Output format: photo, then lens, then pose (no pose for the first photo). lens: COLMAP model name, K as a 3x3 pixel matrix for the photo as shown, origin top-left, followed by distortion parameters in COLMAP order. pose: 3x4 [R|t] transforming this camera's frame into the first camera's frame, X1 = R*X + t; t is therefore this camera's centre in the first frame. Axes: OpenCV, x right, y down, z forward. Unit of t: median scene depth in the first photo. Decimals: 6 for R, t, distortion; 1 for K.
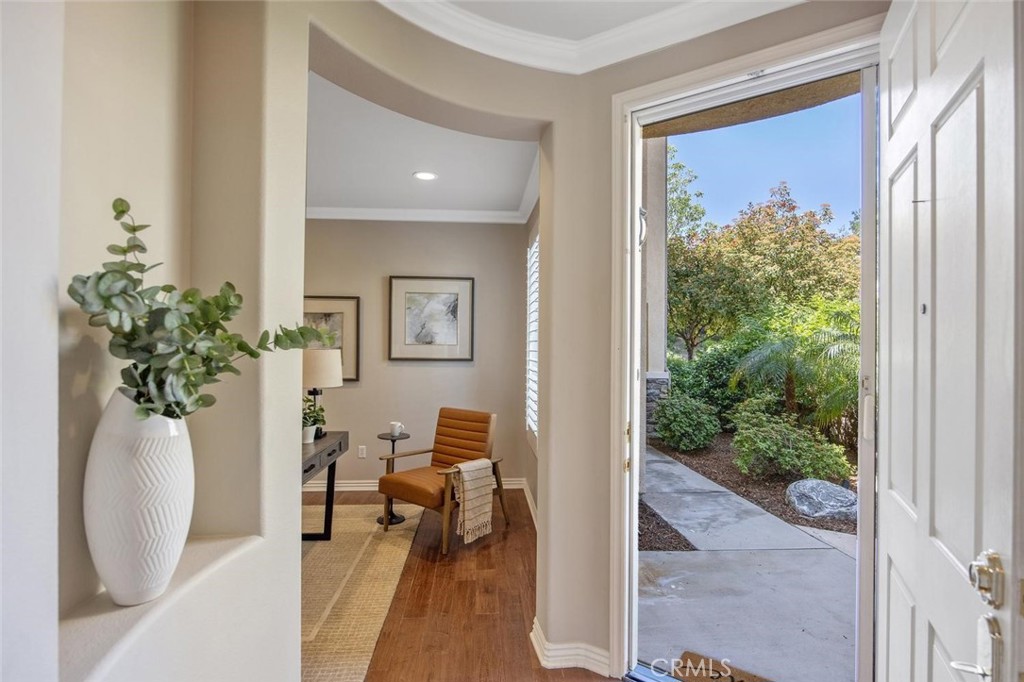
lens RADIAL K [[486.4, 0, 511.1], [0, 486.4, 350.9], [0, 0, 1]] dist [-0.003289, -0.000545]
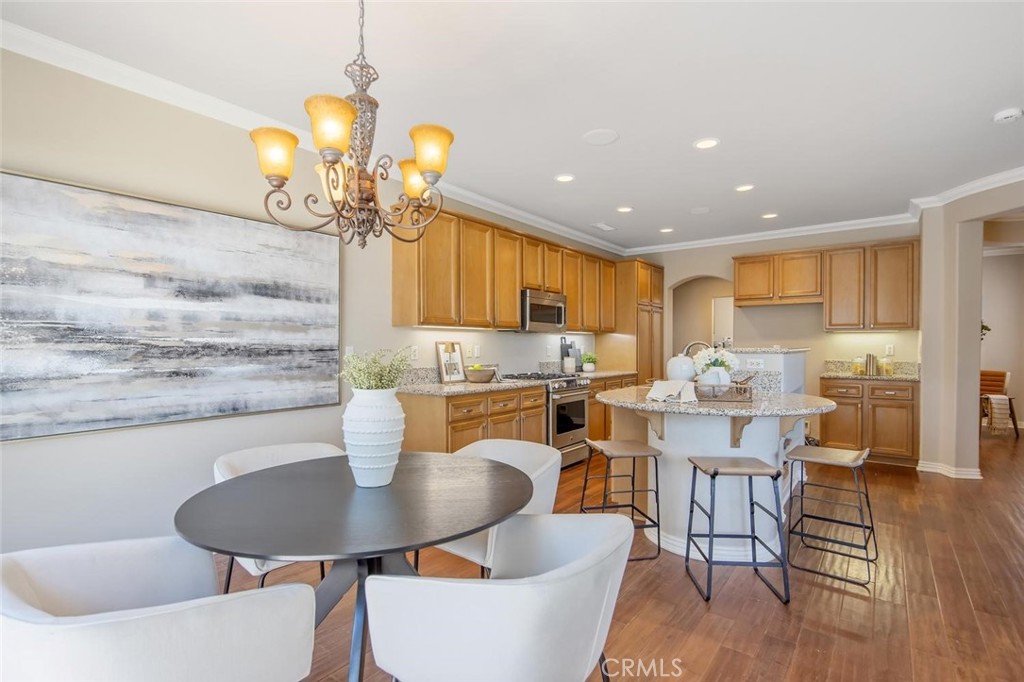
lens RADIAL K [[486.4, 0, 511.1], [0, 486.4, 350.9], [0, 0, 1]] dist [-0.003289, -0.000545]
pose [[0.751651, 0.008271, -0.659509, -0.232608], [-0.000505, 0.999928, 0.011964, 0.028235], [0.659560, -0.008660, 0.751602, -1.532496]]
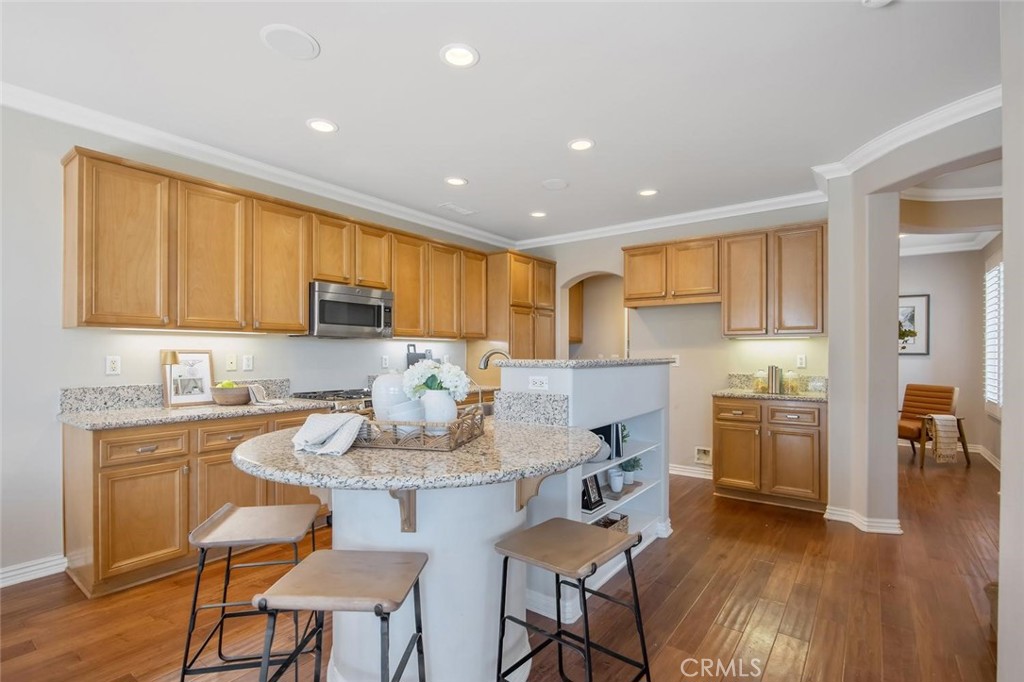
lens RADIAL K [[486.4, 0, 511.1], [0, 486.4, 350.9], [0, 0, 1]] dist [-0.003289, -0.000545]
pose [[0.762210, -0.002025, -0.647326, -0.113346], [-0.002133, 0.999982, -0.005640, 0.025794], [0.647326, 0.005680, 0.762192, -1.024495]]
